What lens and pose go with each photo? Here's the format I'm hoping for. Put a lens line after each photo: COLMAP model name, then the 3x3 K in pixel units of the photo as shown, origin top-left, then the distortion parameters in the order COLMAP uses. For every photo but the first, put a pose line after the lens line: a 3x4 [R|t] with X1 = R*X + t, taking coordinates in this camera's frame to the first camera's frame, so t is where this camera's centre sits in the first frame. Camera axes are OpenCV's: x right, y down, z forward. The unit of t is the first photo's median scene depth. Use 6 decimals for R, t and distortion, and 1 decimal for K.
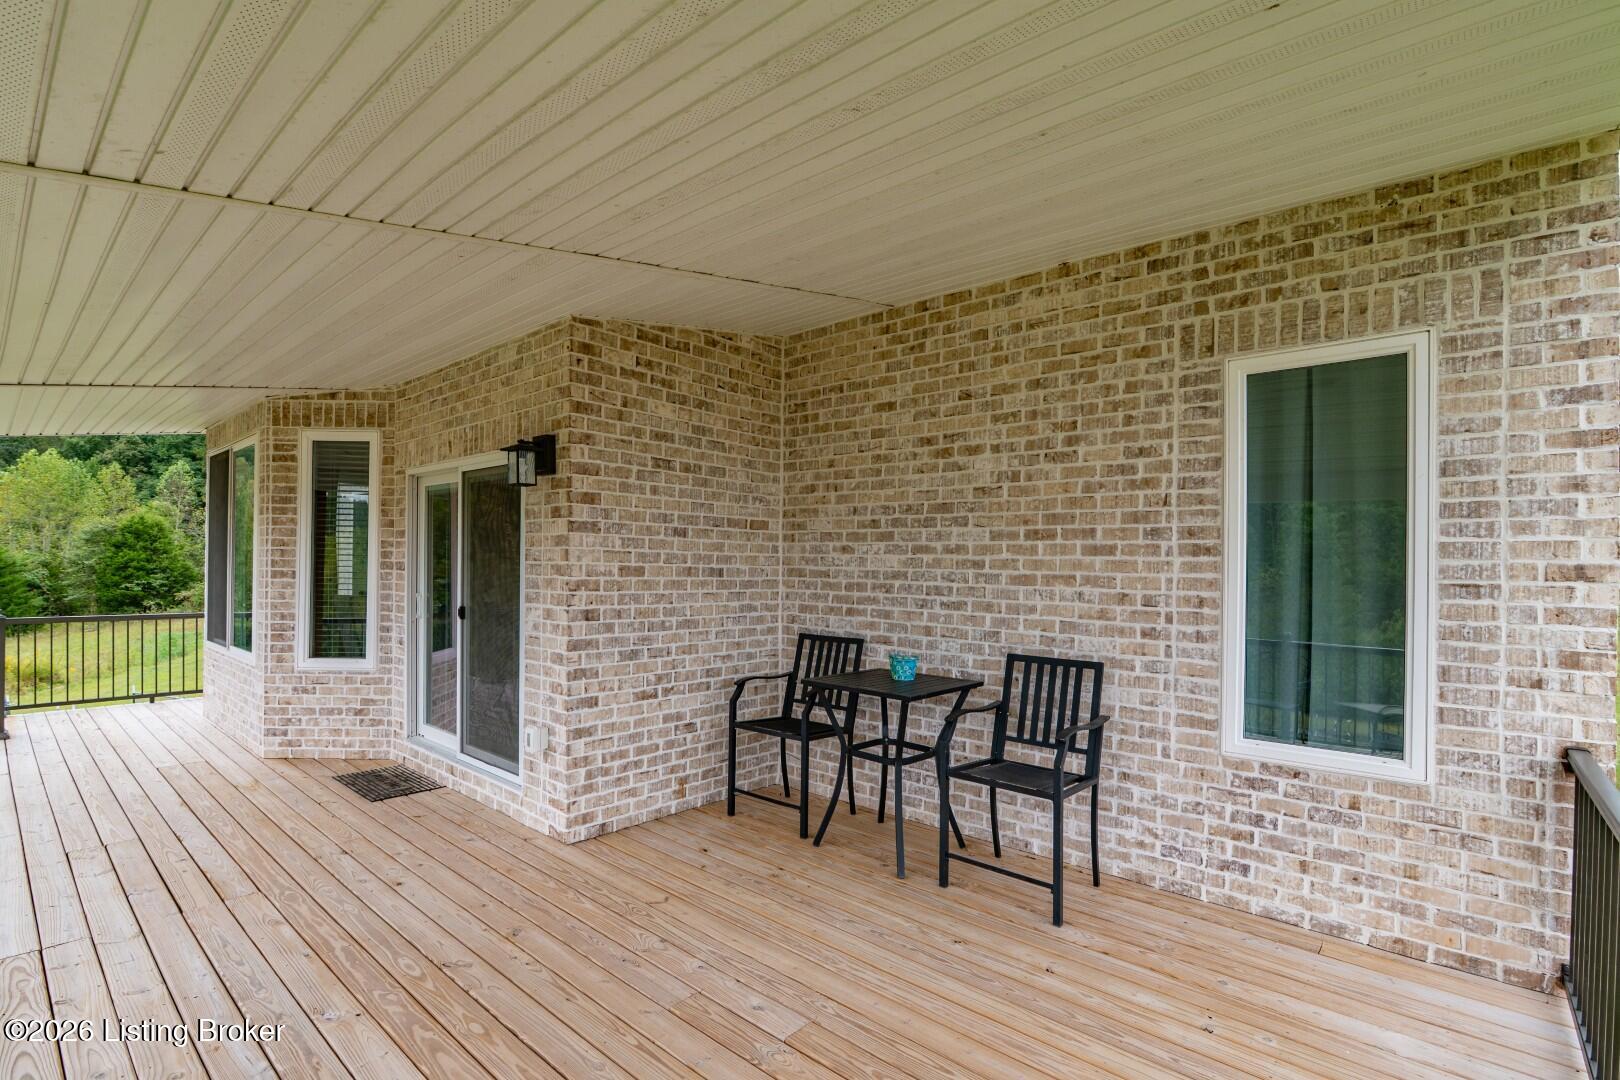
lens RADIAL K [[765.0, 0, 810.0], [0, 765.0, 540.0], [0, 0, 1]] dist [-0.018549, 0.000113]
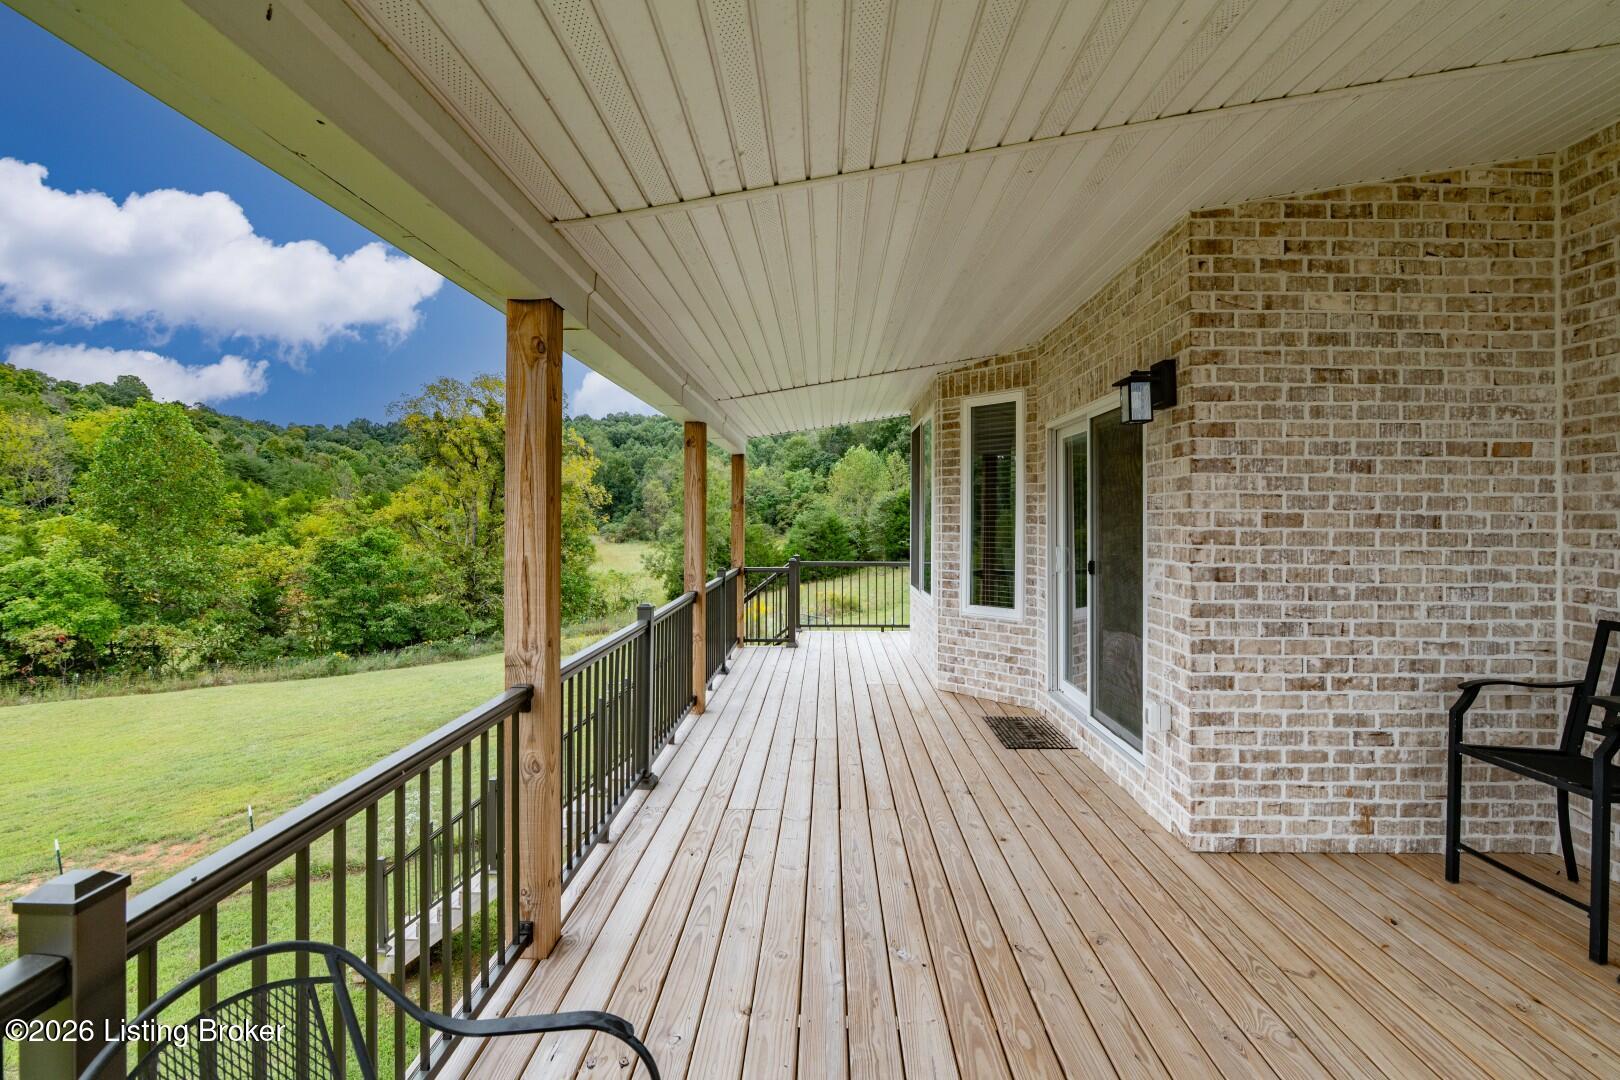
lens RADIAL K [[759.0, 0, 807.9], [0, 759.0, 512.8], [0, 0, 1]] dist [-0.018850, 0.000395]
pose [[0.644136, -0.018079, -0.764698, 0.037421], [0.029661, 0.999559, 0.001352, 0.018093], [0.764336, -0.023553, 0.644388, 0.146185]]
